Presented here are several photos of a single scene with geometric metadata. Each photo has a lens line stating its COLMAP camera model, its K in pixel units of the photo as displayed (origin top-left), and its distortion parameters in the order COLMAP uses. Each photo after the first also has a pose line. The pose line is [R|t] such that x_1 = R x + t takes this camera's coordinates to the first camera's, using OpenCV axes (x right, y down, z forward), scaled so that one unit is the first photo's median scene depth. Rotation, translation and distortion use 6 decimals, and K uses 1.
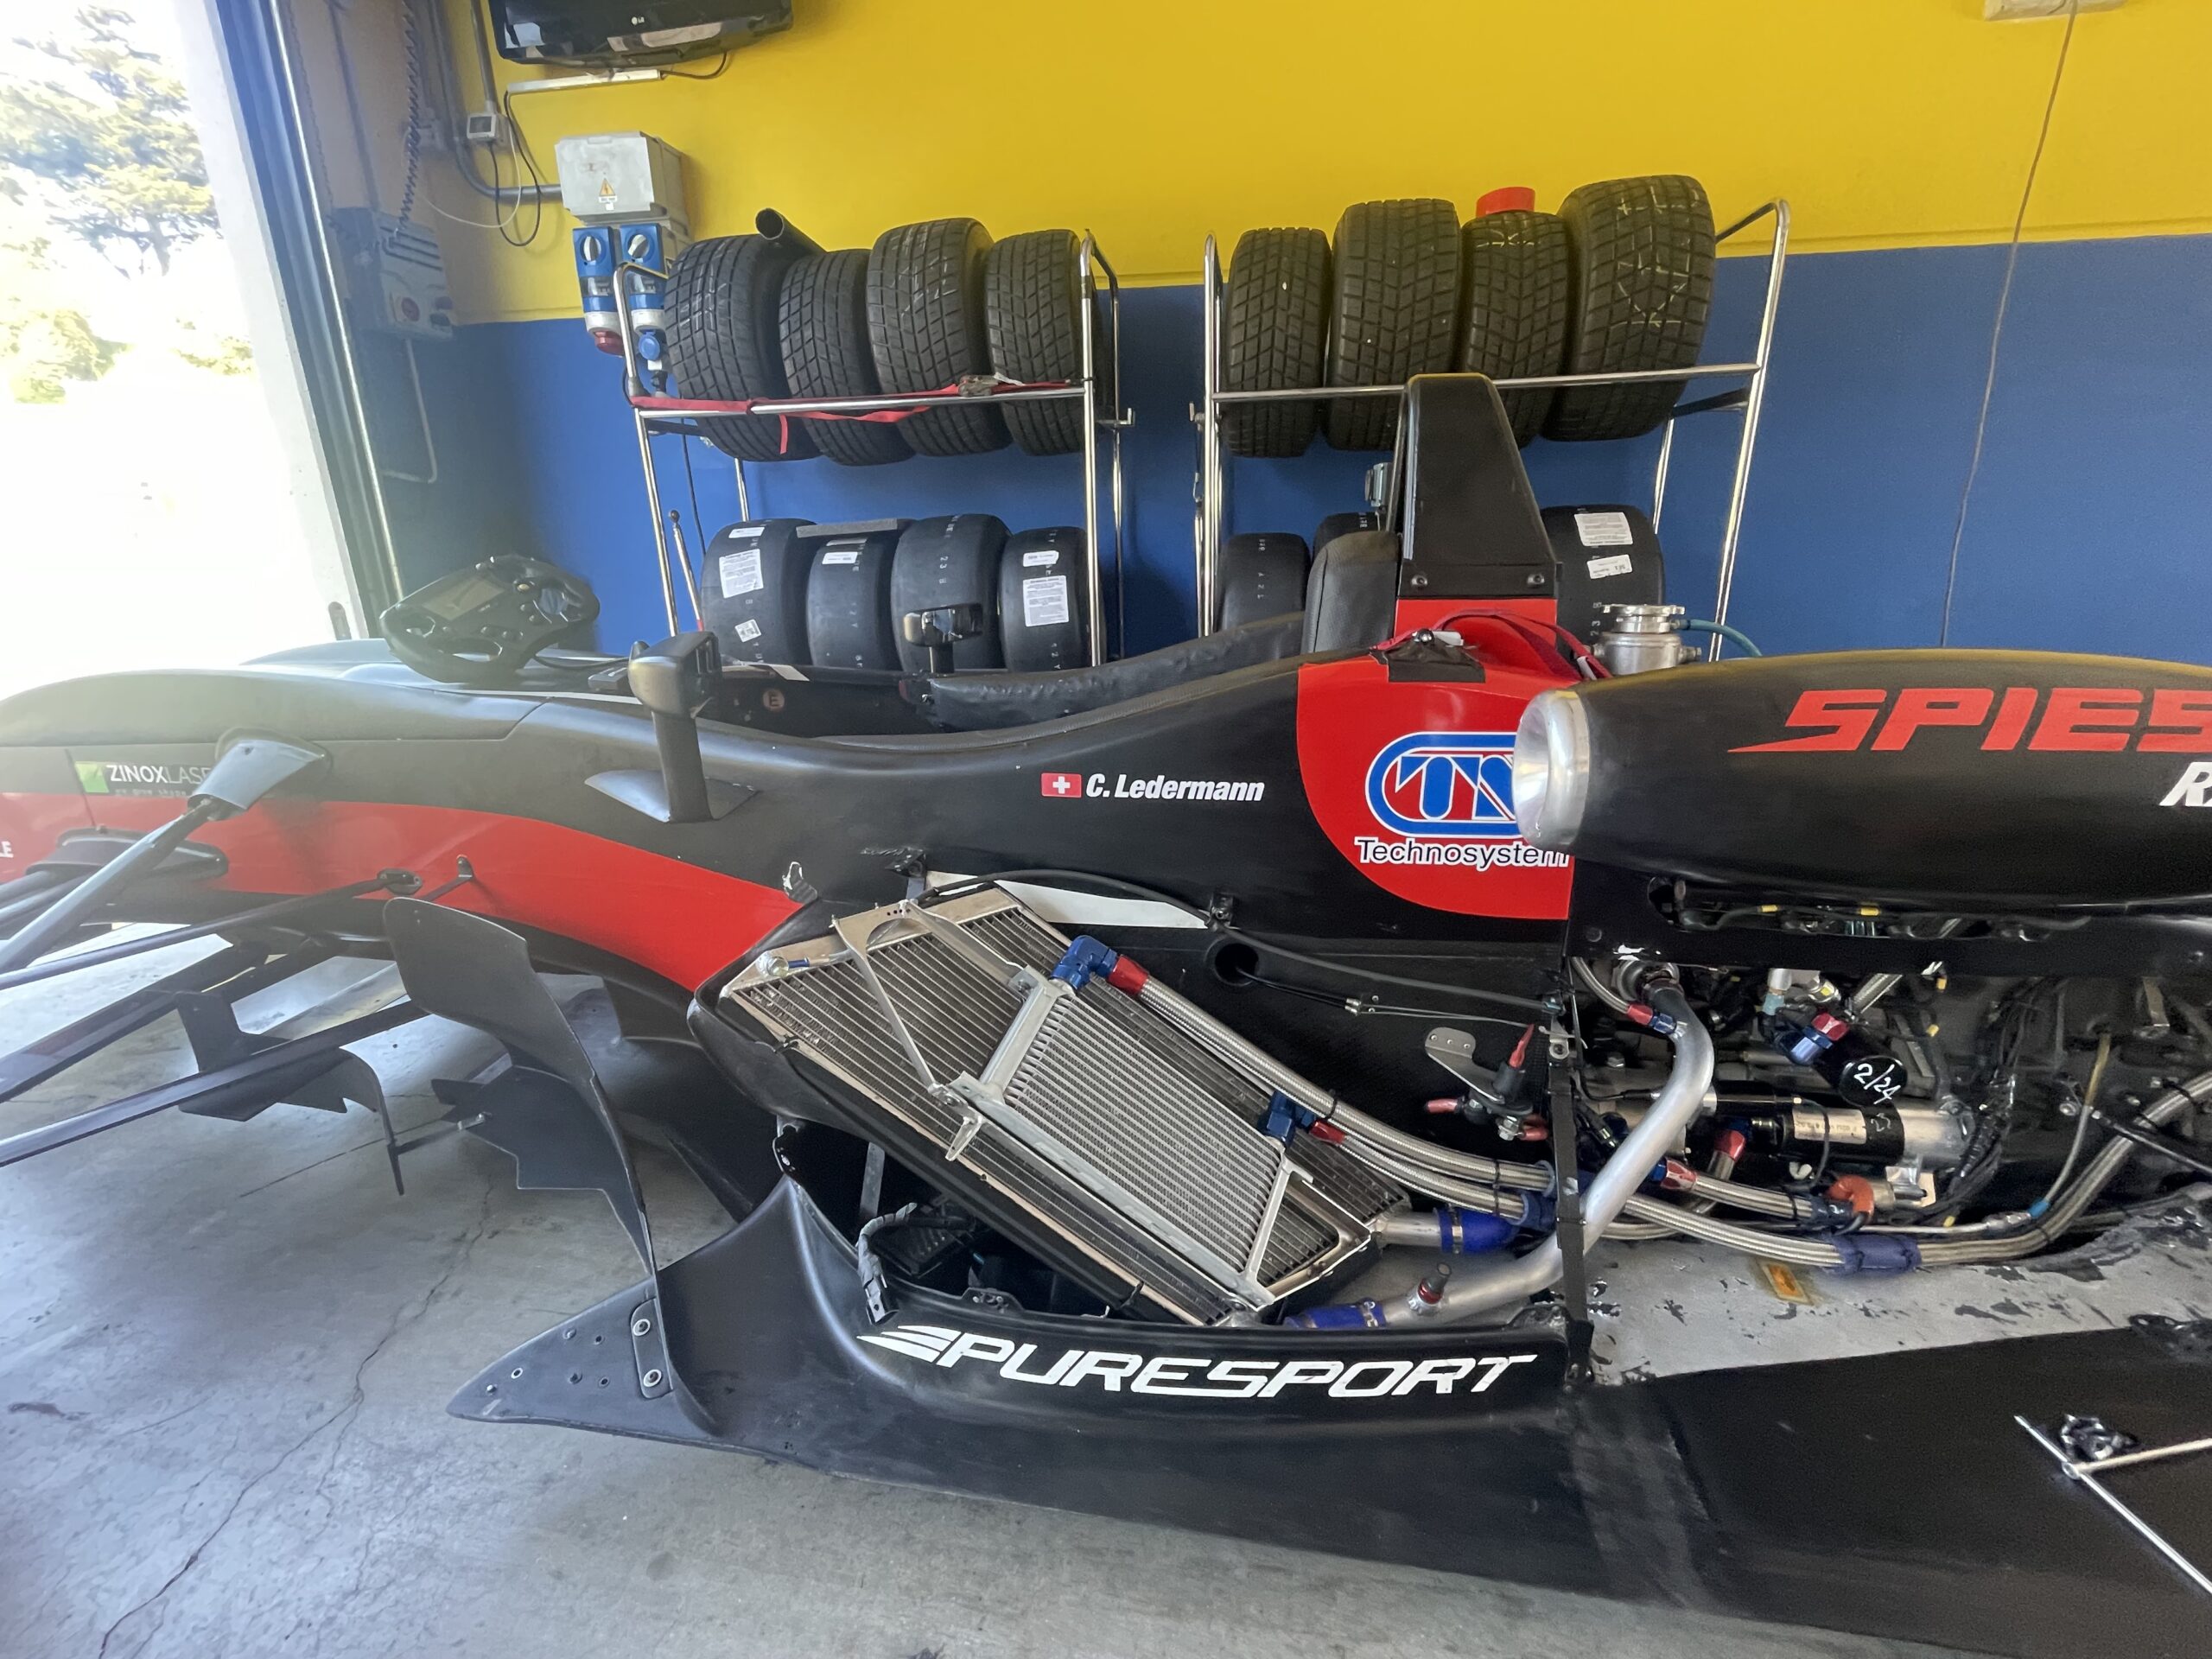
lens RADIAL K [[948.6, 0, 1106.0], [0, 948.6, 829.5], [0, 0, 1]] dist [-0.003327, -0.000110]
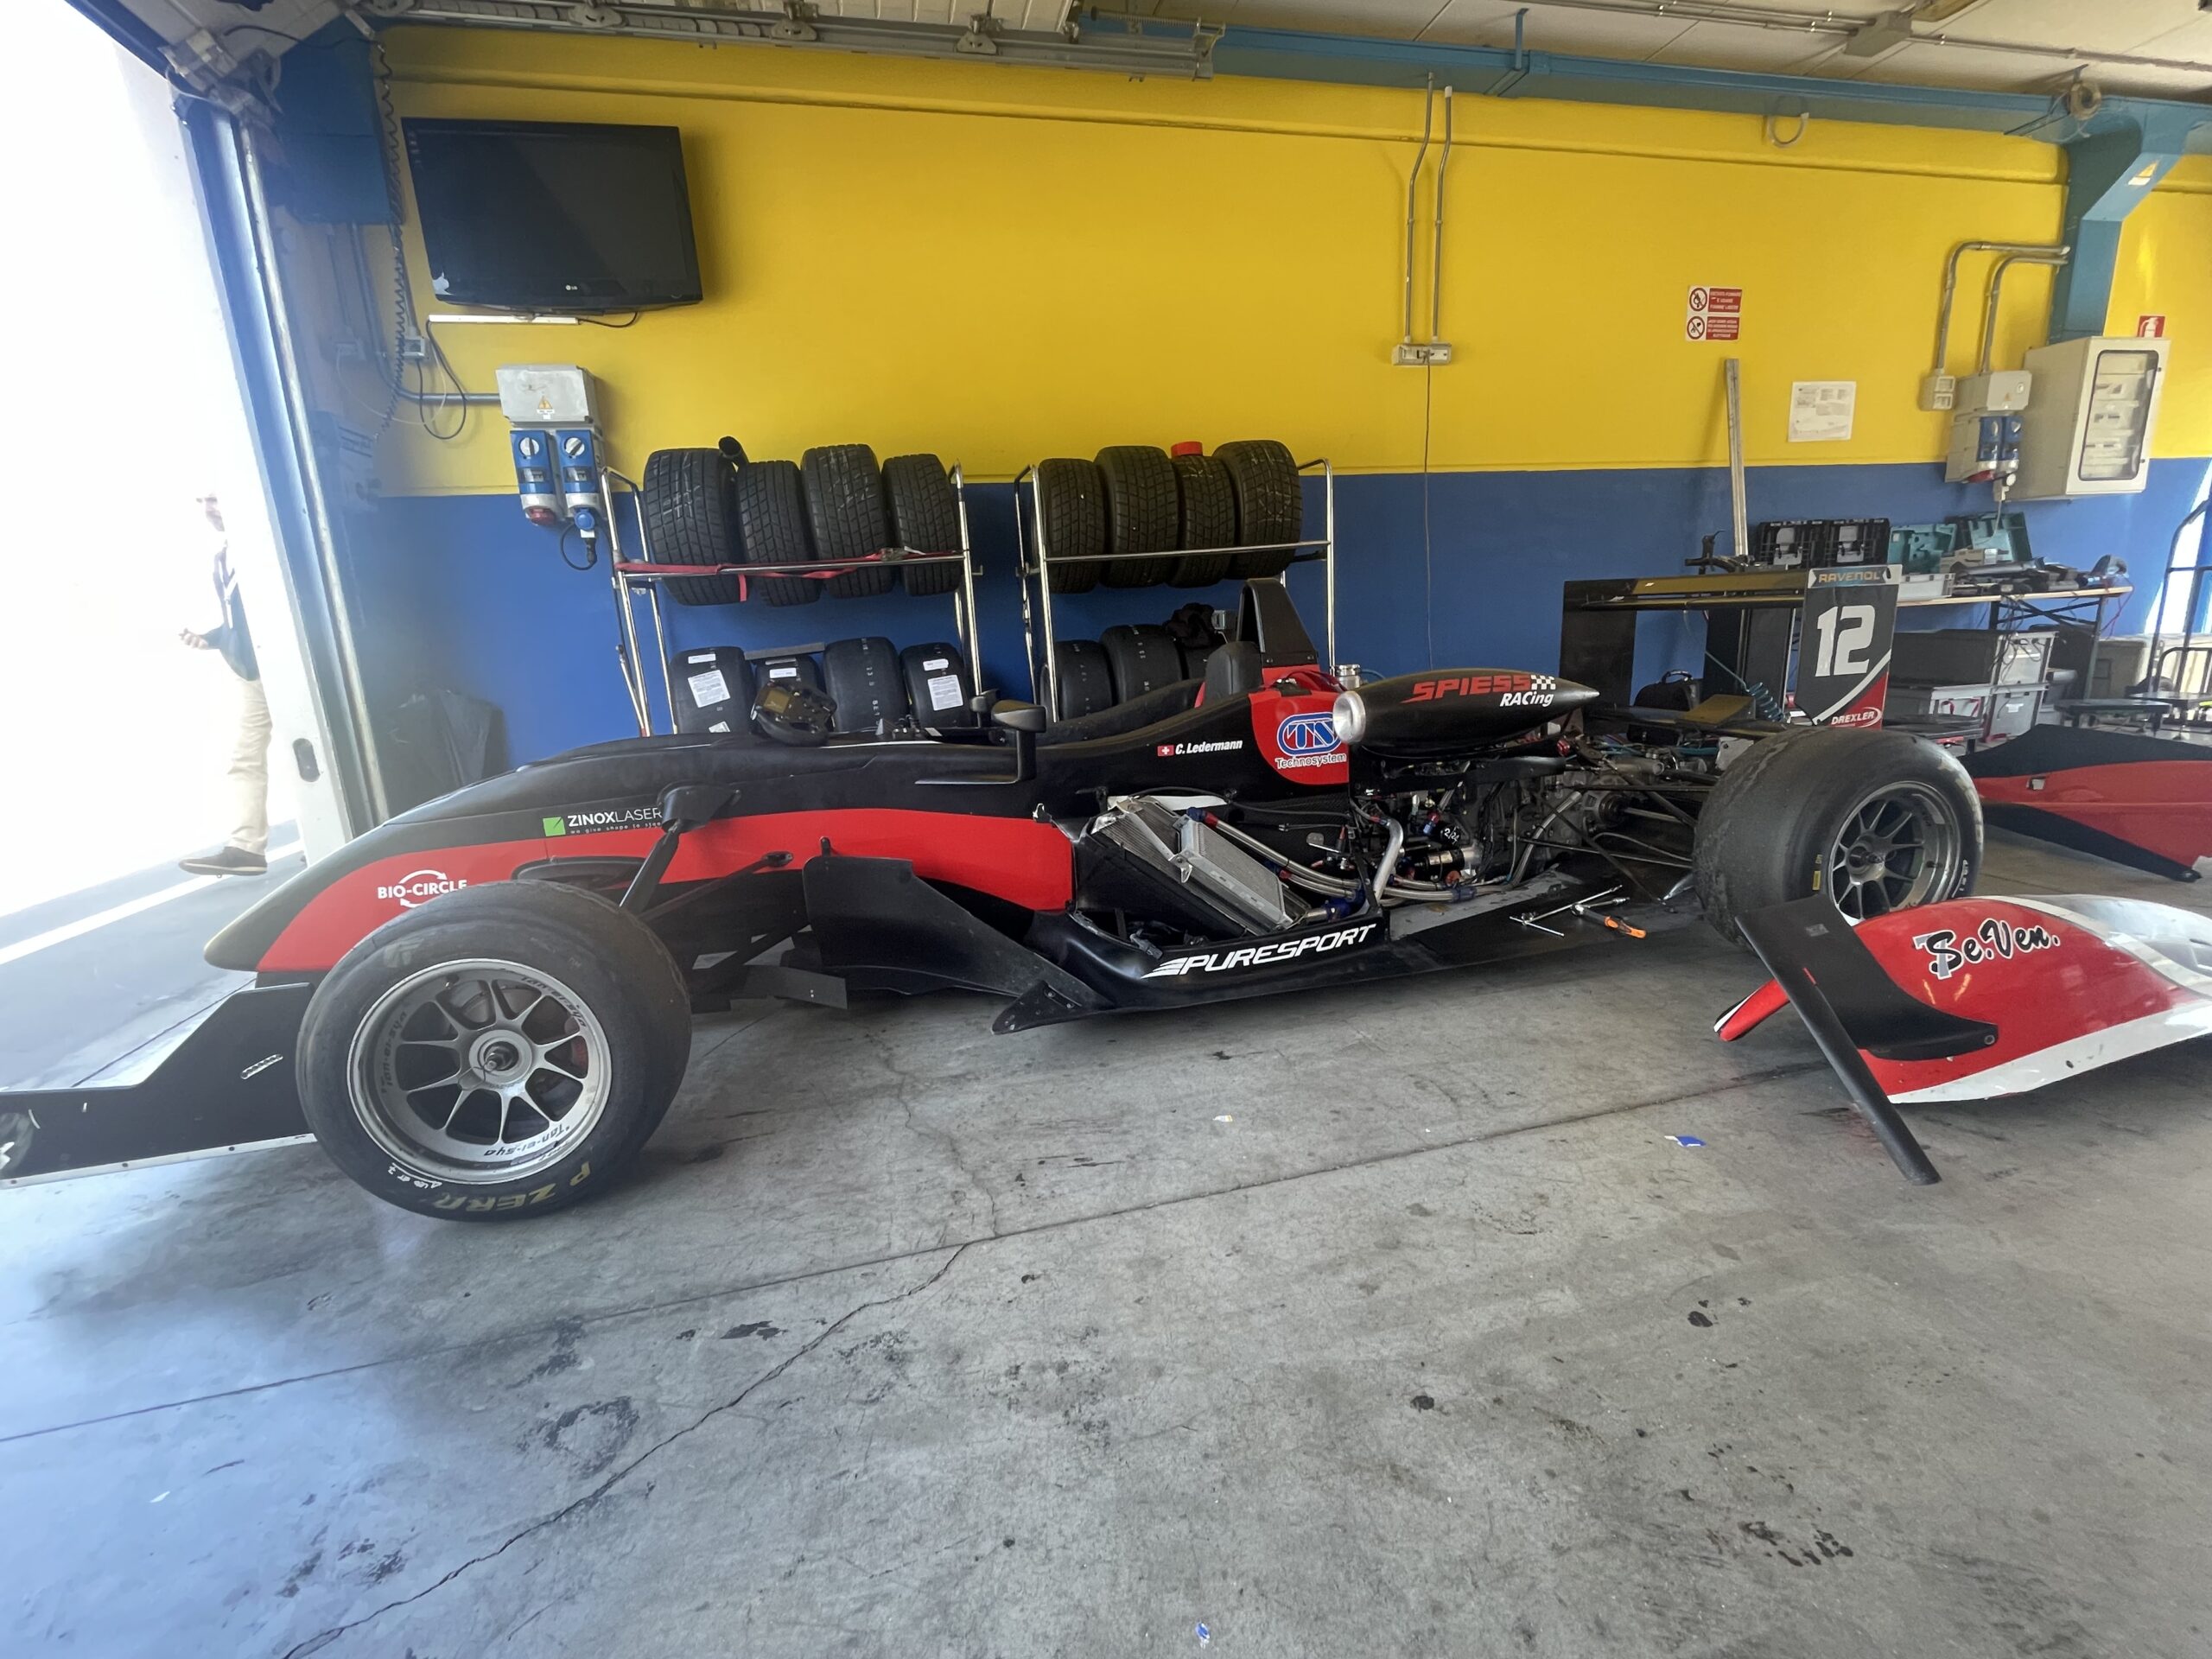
lens RADIAL K [[948.6, 0, 1106.0], [0, 948.6, 829.5], [0, 0, 1]] dist [-0.003327, -0.000110]
pose [[0.919392, -0.122269, 0.373855, -0.486893], [0.158145, 0.985159, -0.066718, 0.126180], [-0.360149, 0.120464, 0.925084, -0.506316]]
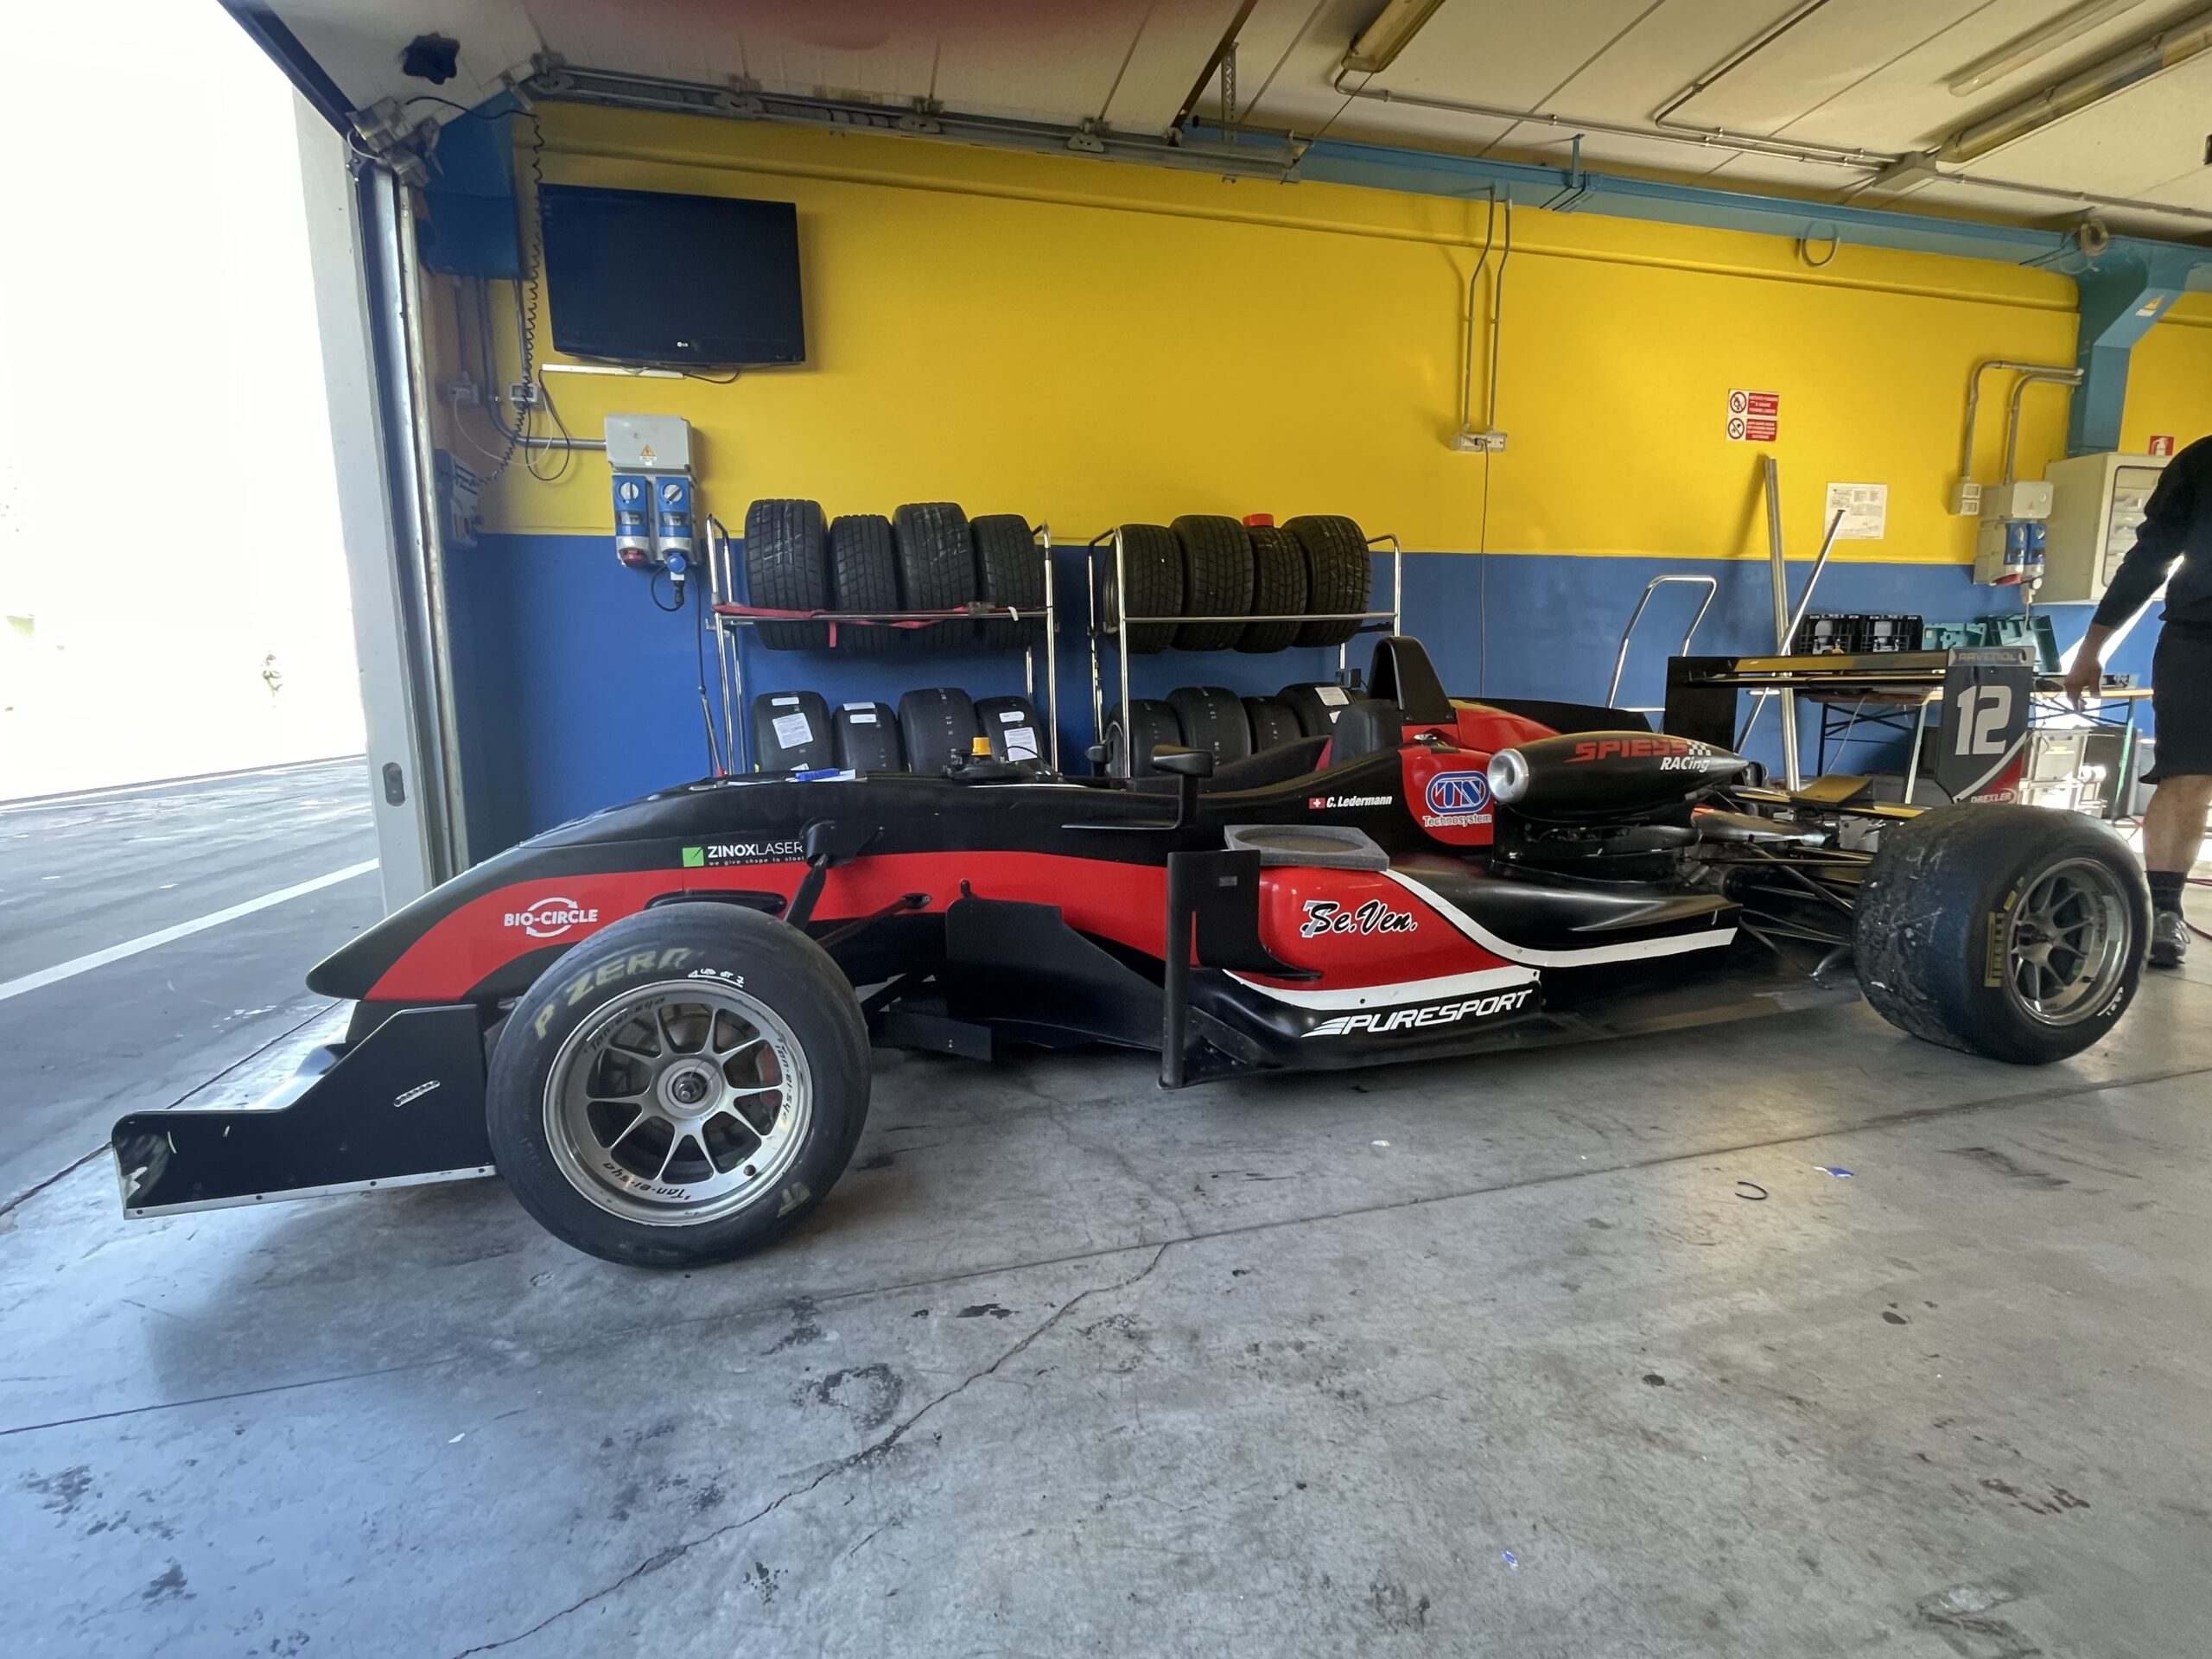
lens RADIAL K [[986.8, 0, 1106.0], [0, 986.8, 829.5], [0, 0, 1]] dist [-0.002432, -0.000899]
pose [[0.916207, -0.058322, 0.396439, -0.667337], [0.125511, 0.981335, -0.145699, 0.156539], [-0.380542, 0.183248, 0.906426, -0.507635]]
